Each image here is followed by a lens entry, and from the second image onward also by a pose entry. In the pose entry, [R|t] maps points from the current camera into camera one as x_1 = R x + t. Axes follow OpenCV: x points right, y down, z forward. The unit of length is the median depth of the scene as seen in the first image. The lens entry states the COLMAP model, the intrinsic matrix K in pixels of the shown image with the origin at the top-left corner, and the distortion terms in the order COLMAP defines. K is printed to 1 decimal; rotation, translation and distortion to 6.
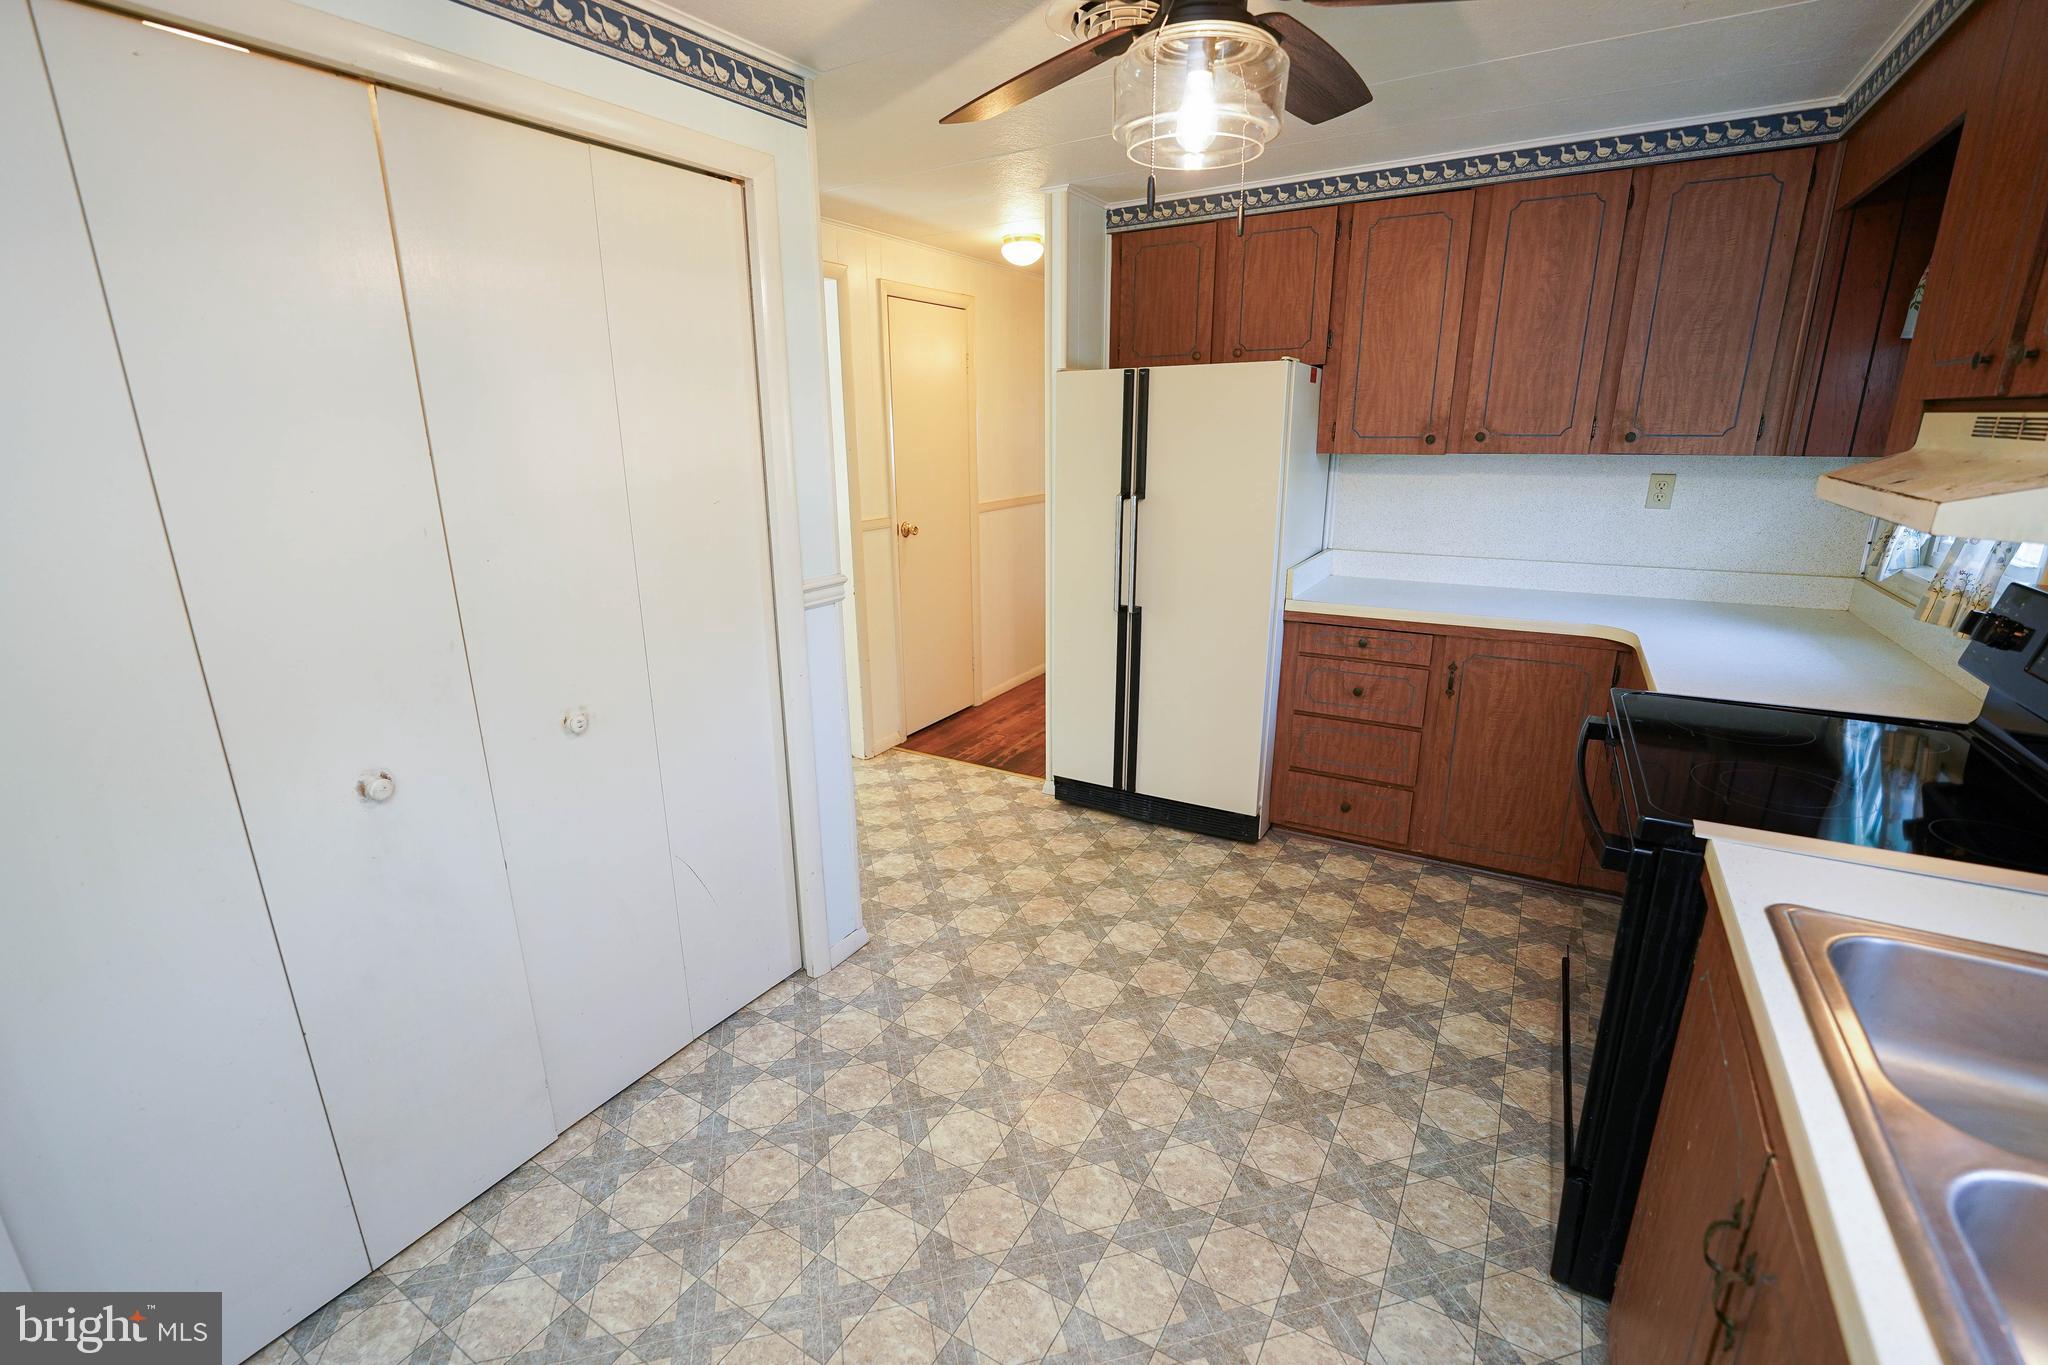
lens RADIAL K [[882.6, 0, 1041.7], [0, 882.6, 666.5], [0, 0, 1]] dist [-0.016758, 0.000367]
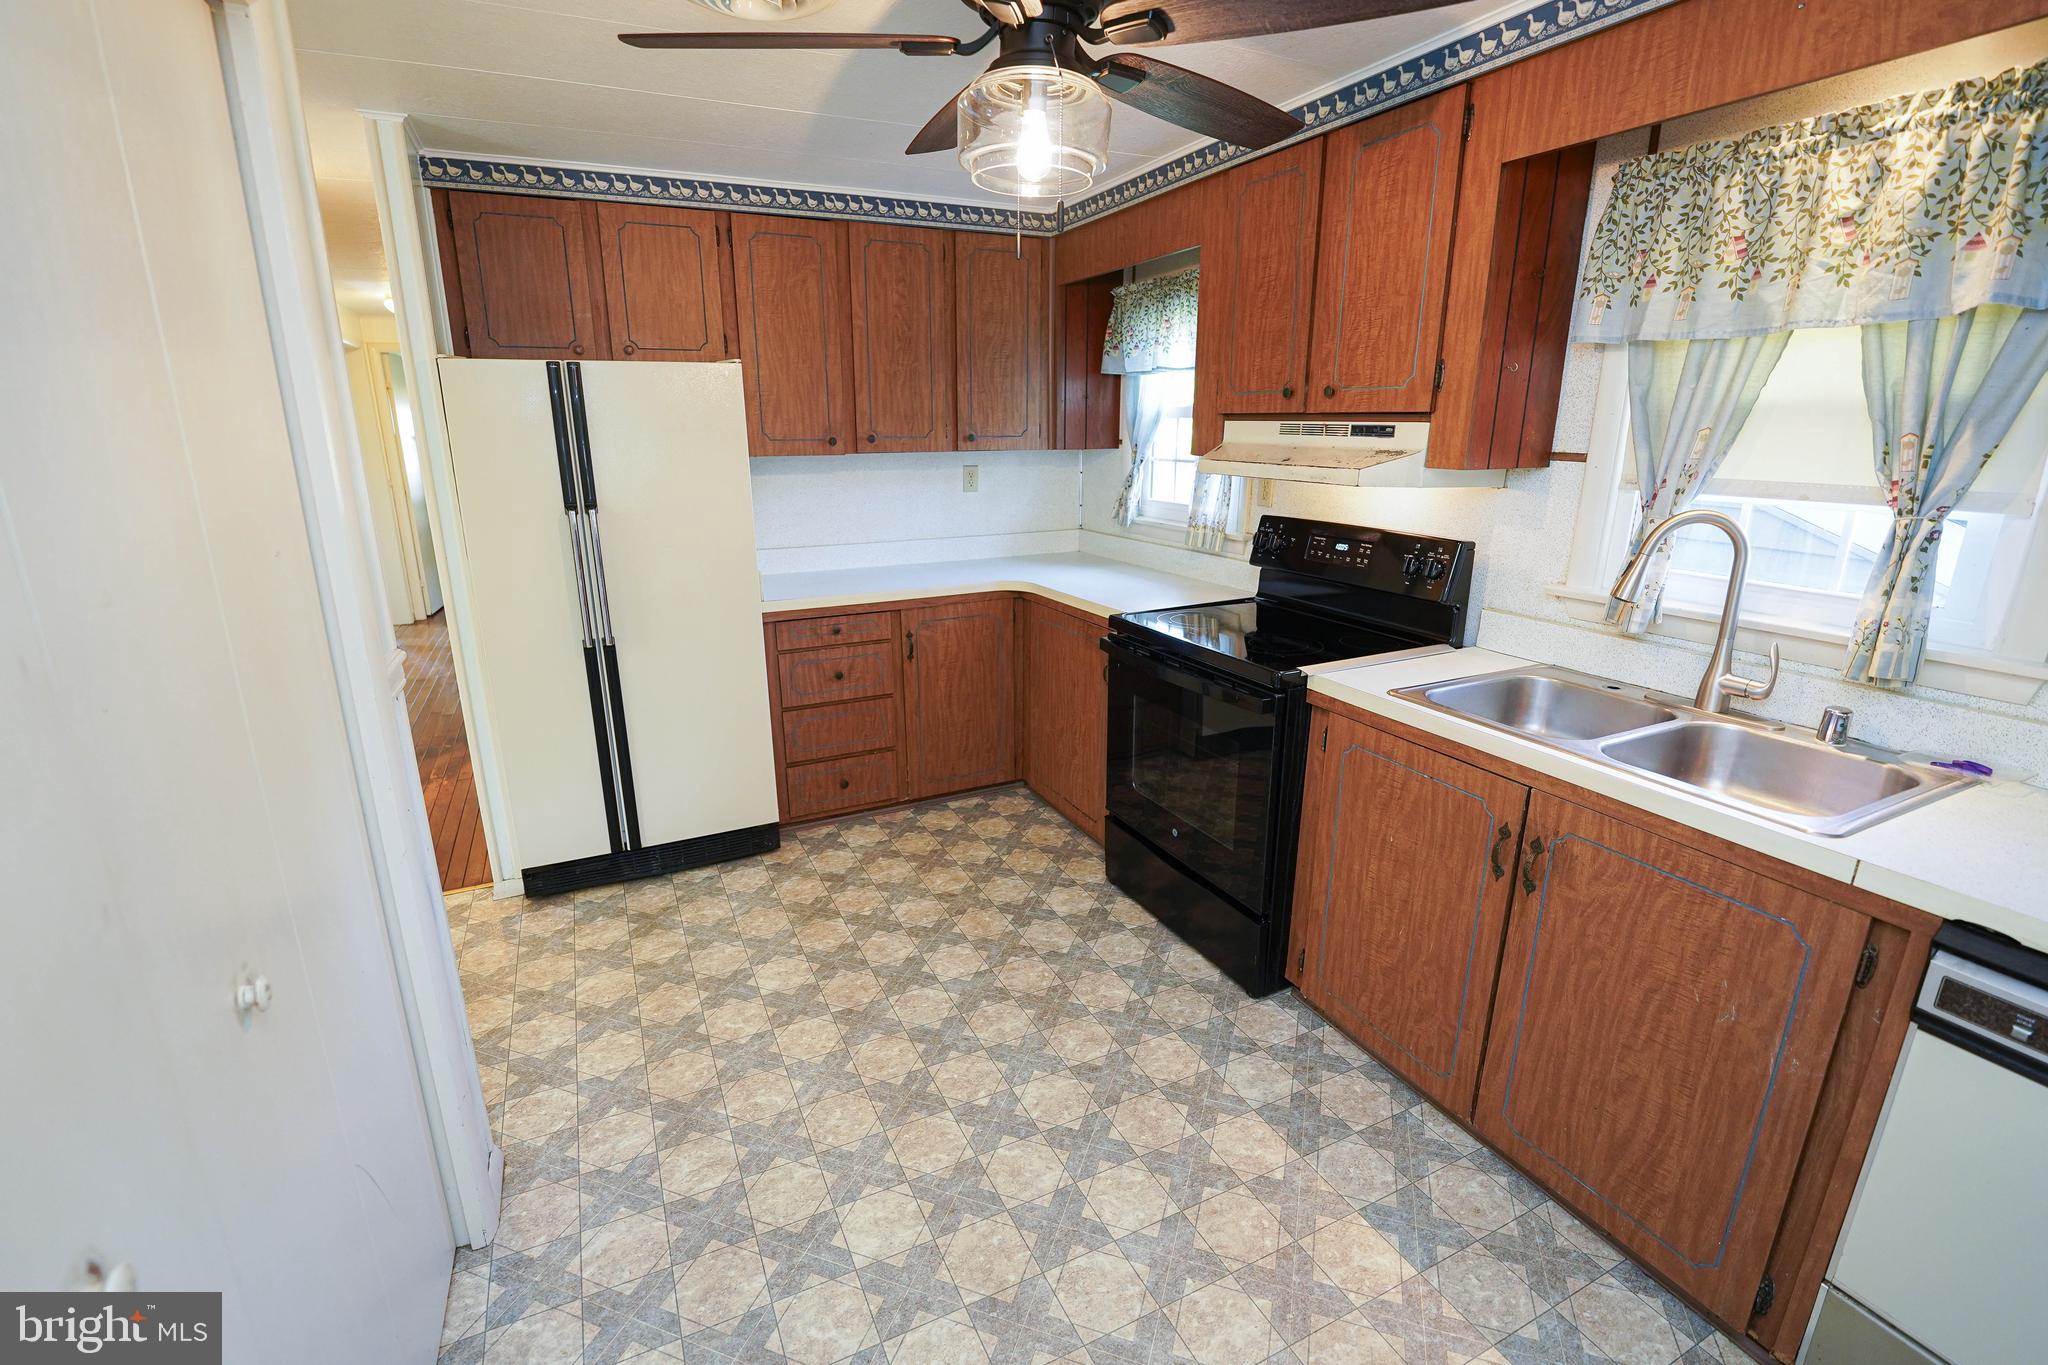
lens RADIAL K [[882.6, 0, 999.8], [0, 882.6, 663.8], [0, 0, 1]] dist [-0.016758, 0.000367]
pose [[0.572584, -0.205392, 0.793701, -0.428435], [0.213617, 0.972046, 0.097438, -0.053949], [-0.791527, 0.113757, 0.600453, 0.217577]]
